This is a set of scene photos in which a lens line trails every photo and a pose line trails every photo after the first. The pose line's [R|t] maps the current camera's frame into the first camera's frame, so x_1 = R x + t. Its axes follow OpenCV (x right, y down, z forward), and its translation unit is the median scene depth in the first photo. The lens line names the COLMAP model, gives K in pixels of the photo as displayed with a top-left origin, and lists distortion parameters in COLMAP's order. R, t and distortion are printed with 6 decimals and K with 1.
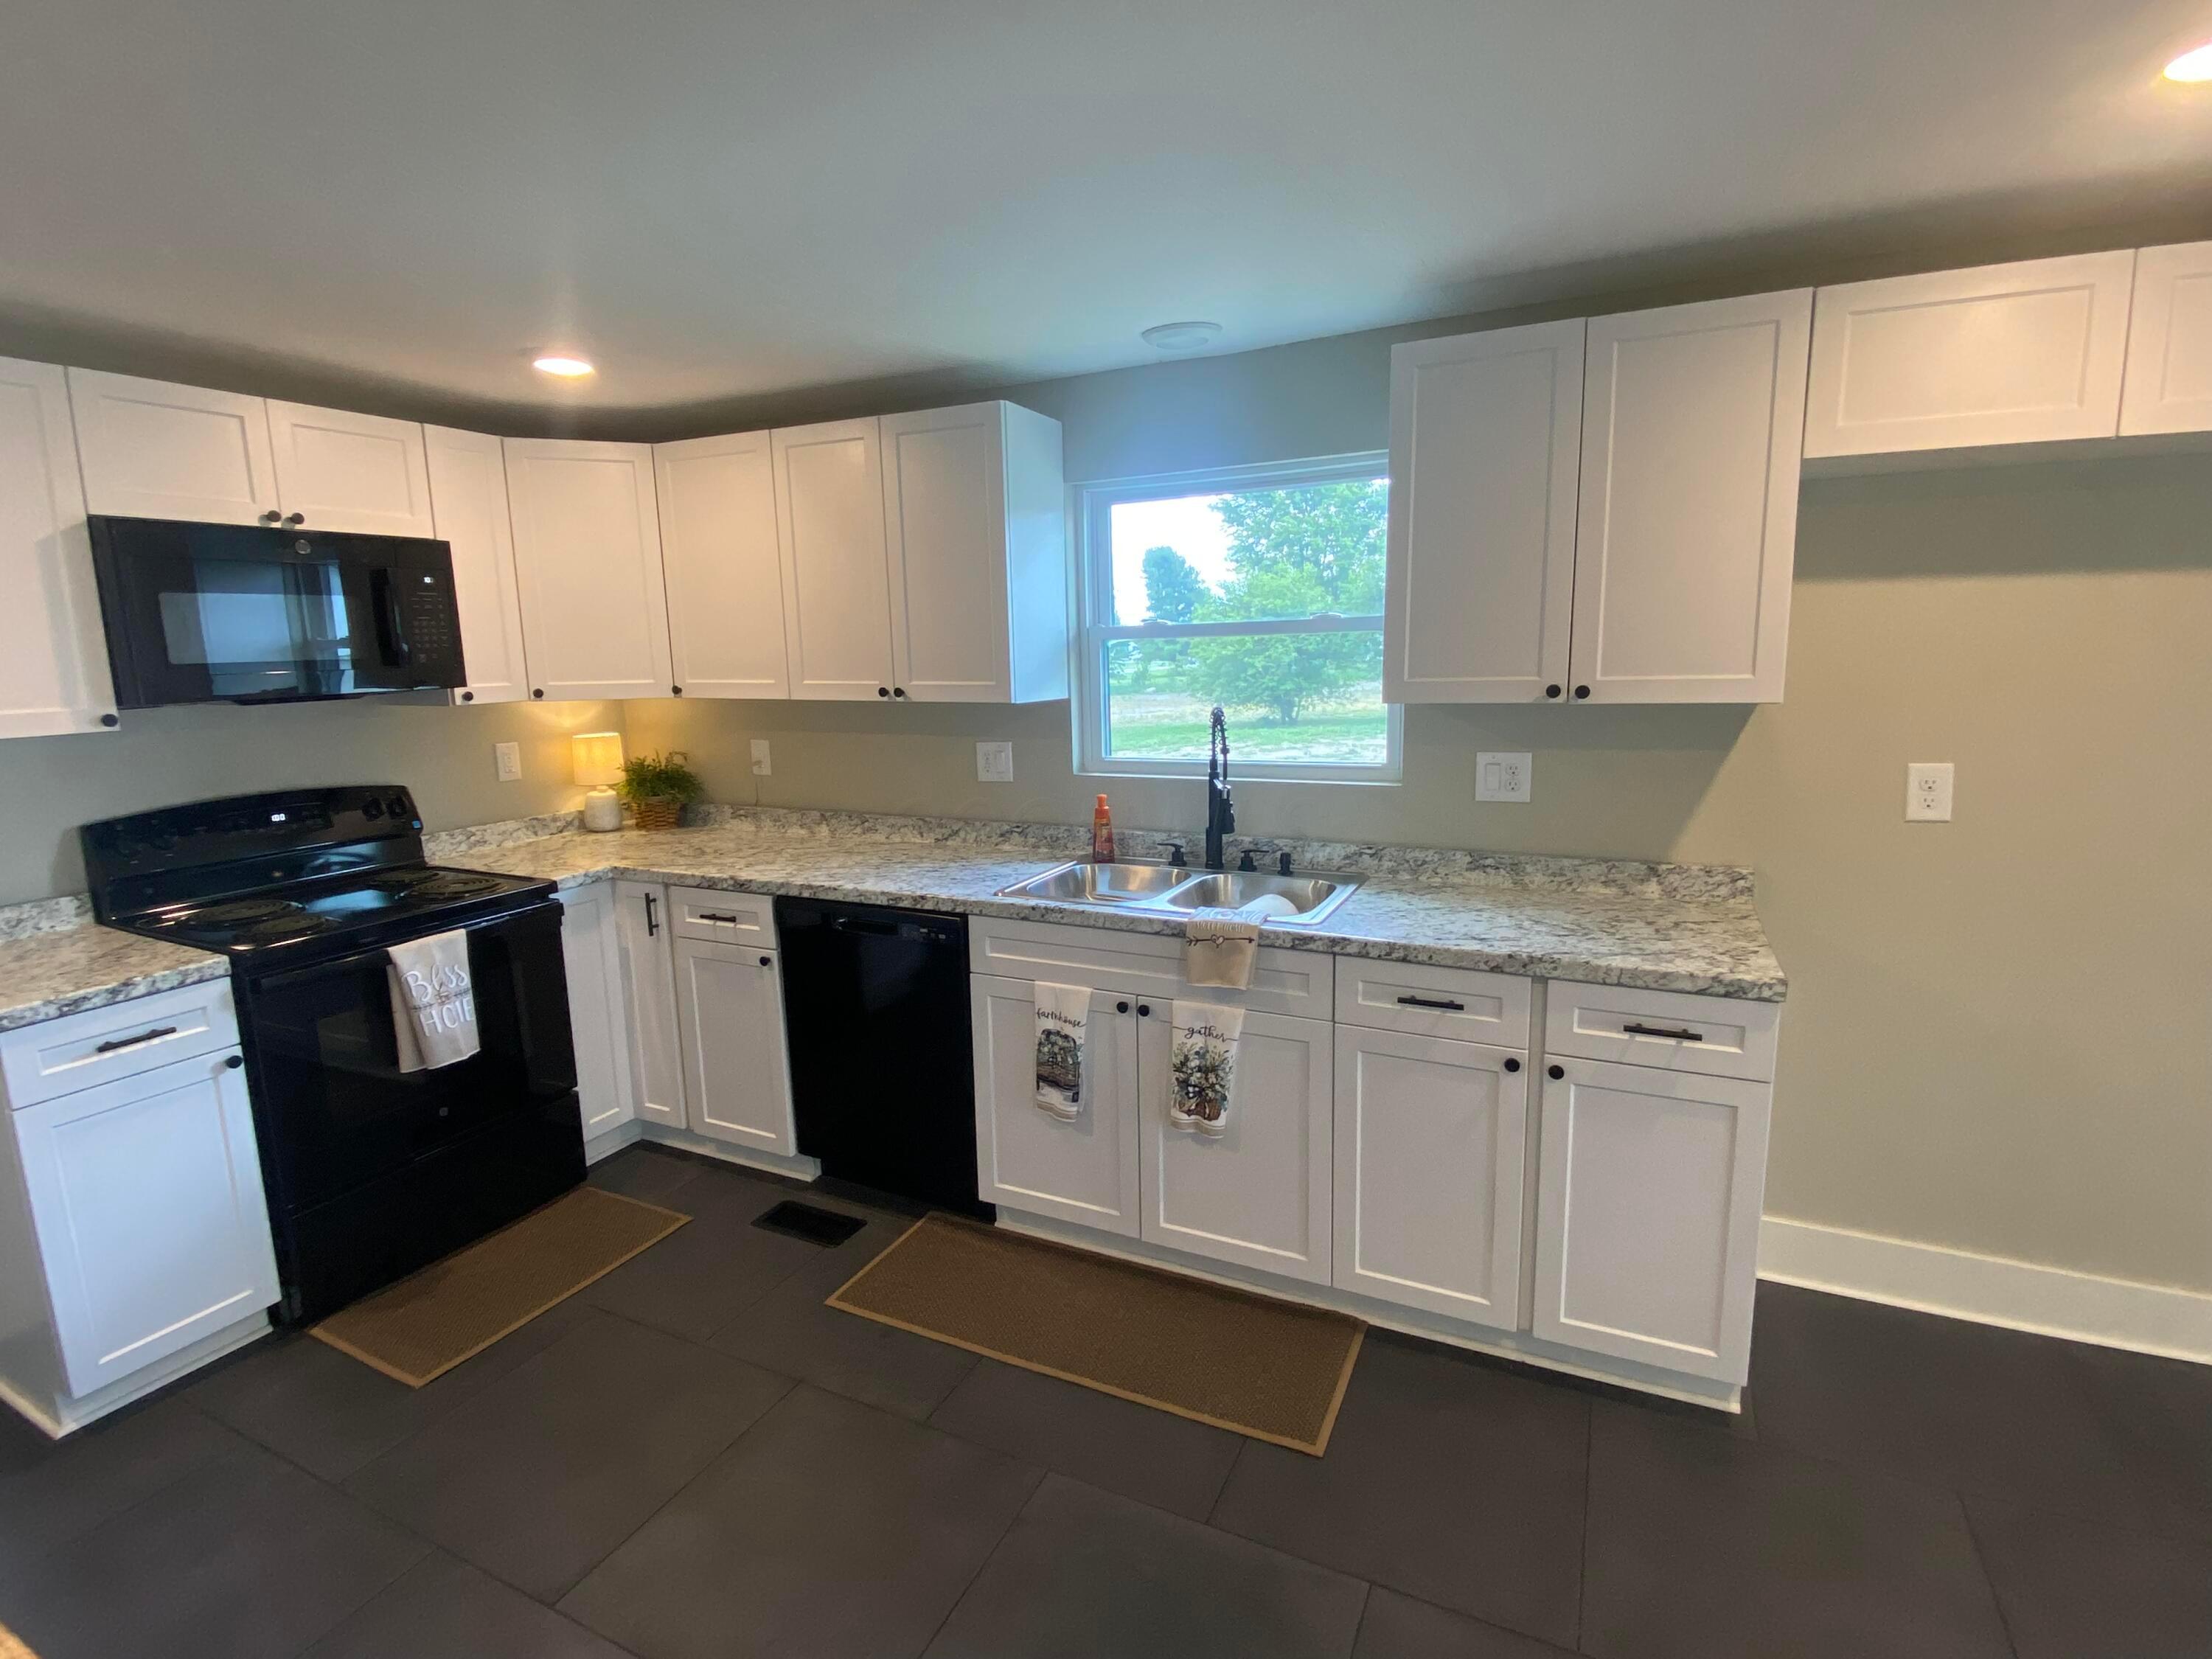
lens RADIAL K [[1059.4, 0, 1111.7], [0, 1059.4, 819.5], [0, 0, 1]] dist [-0.000307, -0.000143]
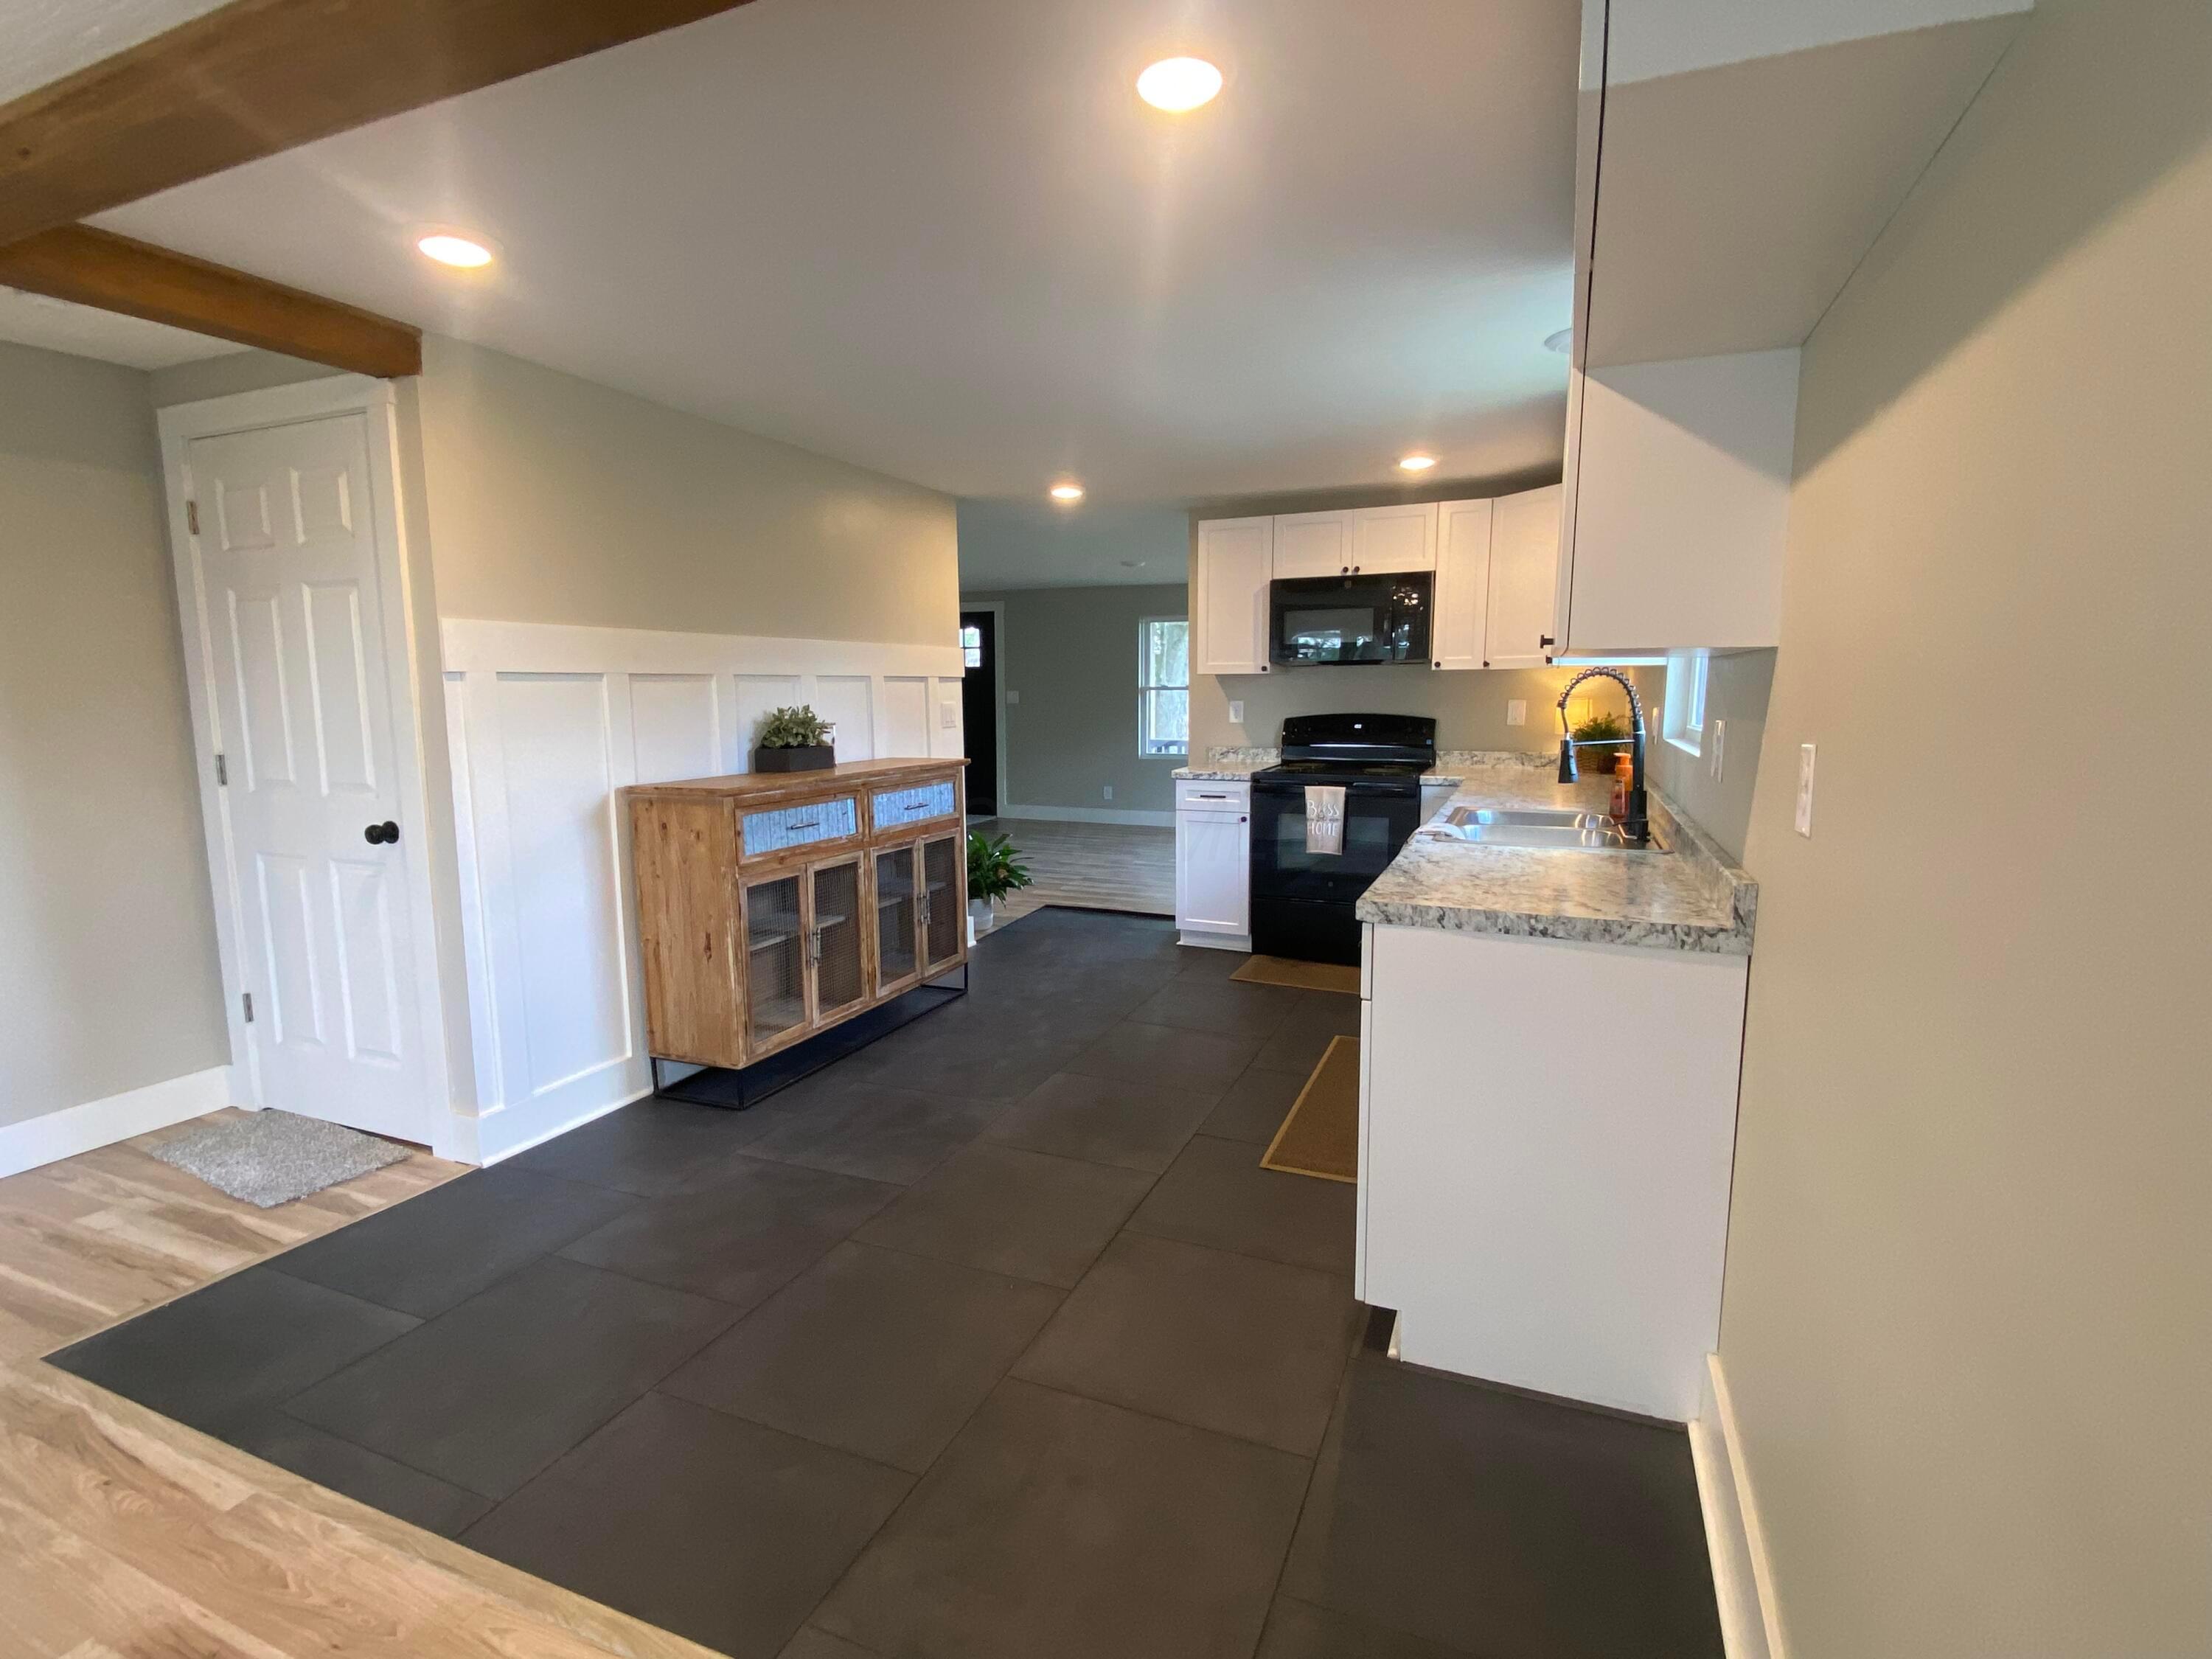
lens RADIAL K [[1059.4, 0, 1112.1], [0, 1059.4, 832.9], [0, 0, 1]] dist [-0.000307, -0.000143]
pose [[0.047483, 0.148041, -0.987841, 1.202158], [-0.156122, 0.977902, 0.139047, -0.011400], [0.986596, 0.147621, 0.069546, 0.494544]]
